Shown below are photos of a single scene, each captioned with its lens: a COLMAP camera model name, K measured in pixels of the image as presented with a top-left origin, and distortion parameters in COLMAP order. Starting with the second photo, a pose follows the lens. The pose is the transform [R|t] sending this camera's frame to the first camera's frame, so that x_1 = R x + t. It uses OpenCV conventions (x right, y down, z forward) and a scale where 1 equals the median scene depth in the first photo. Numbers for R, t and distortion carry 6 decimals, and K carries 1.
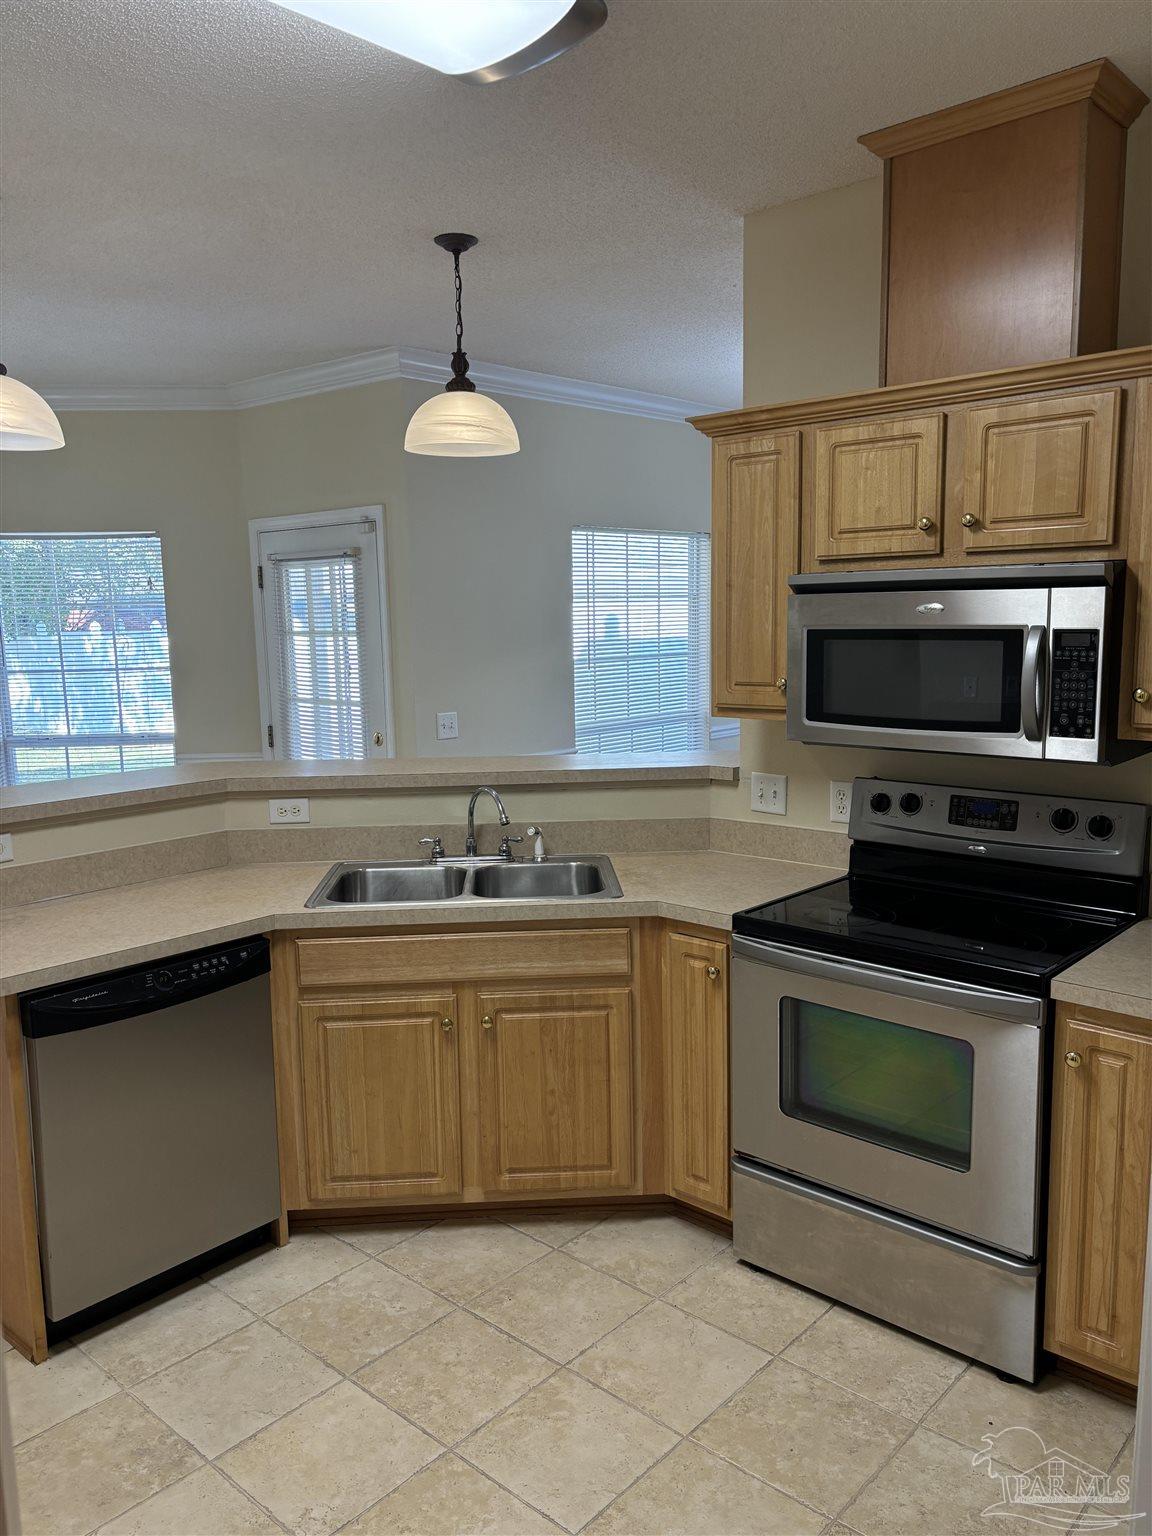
lens RADIAL K [[1164.3, 0, 578.6], [0, 1164.3, 787.0], [0, 0, 1]] dist [0.013794, -0.000737]
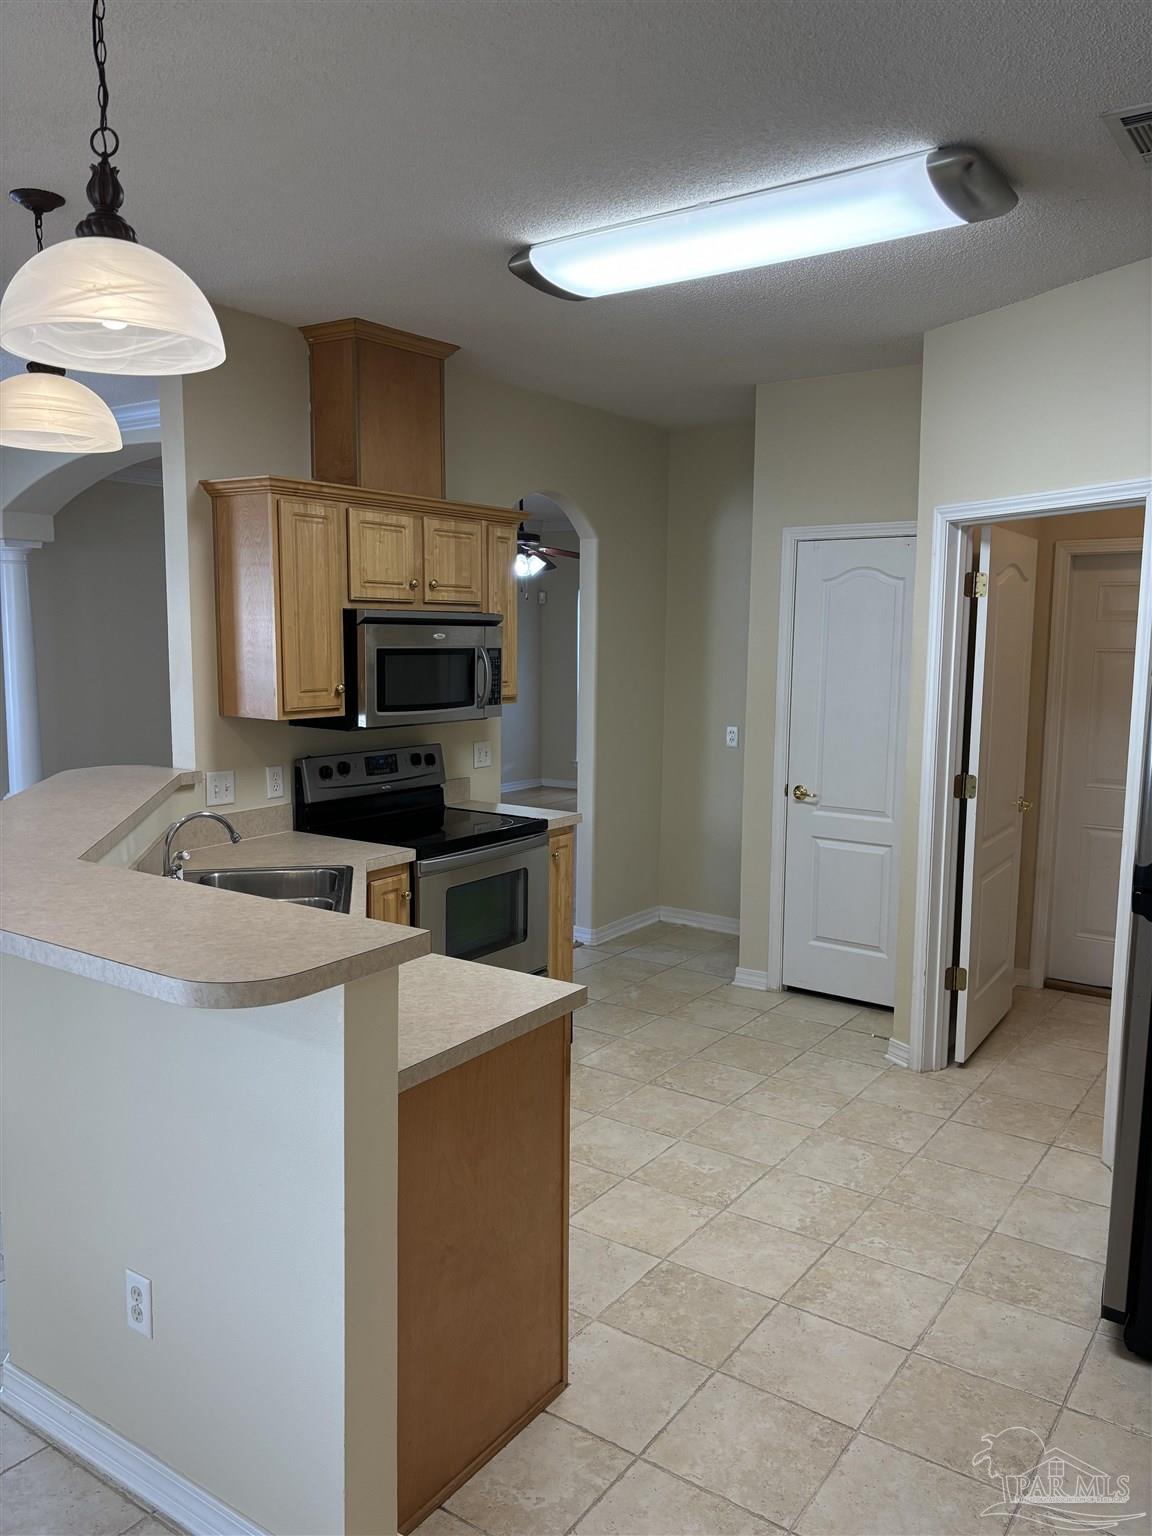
lens RADIAL K [[1164.3, 0, 578.6], [0, 1164.3, 787.0], [0, 0, 1]] dist [0.013794, -0.000737]
pose [[-0.134967, -0.114546, 0.984207, -1.240344], [0.141718, 0.980852, 0.133589, -0.120996], [-0.980663, 0.157510, -0.116150, 0.924639]]
